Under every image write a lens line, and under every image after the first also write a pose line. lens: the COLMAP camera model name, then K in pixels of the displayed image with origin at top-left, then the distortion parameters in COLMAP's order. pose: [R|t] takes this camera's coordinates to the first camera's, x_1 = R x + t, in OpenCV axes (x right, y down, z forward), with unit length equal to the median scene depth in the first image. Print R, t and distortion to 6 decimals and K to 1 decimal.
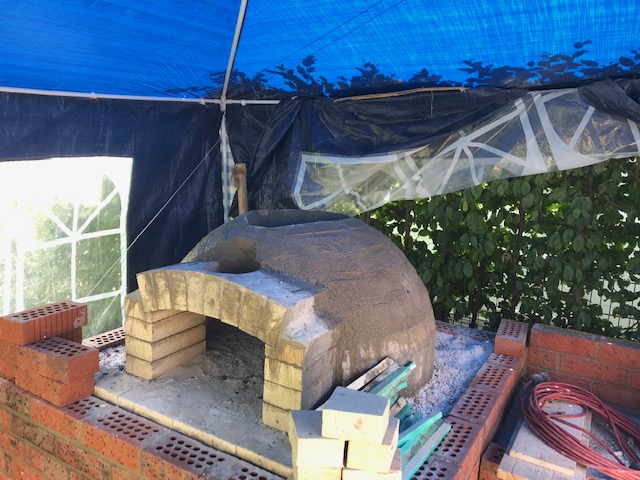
lens RADIAL K [[516.5, 0, 320.0], [0, 516.5, 240.0], [0, 0, 1]] dist [0.008117, -0.008522]
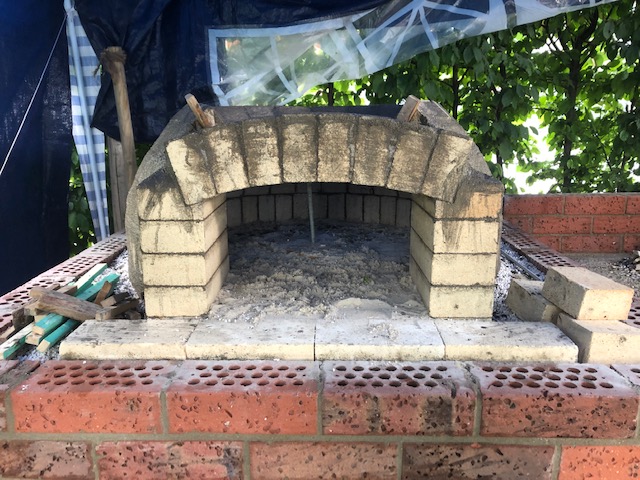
lens RADIAL K [[522.1, 0, 310.5], [0, 522.1, 226.3], [0, 0, 1]] dist [-0.003616, -0.003369]
pose [[0.873716, -0.151195, 0.462342, -0.477544], [0.131166, 0.988490, 0.075384, 0.132121], [-0.468419, -0.005221, 0.883491, 0.376674]]
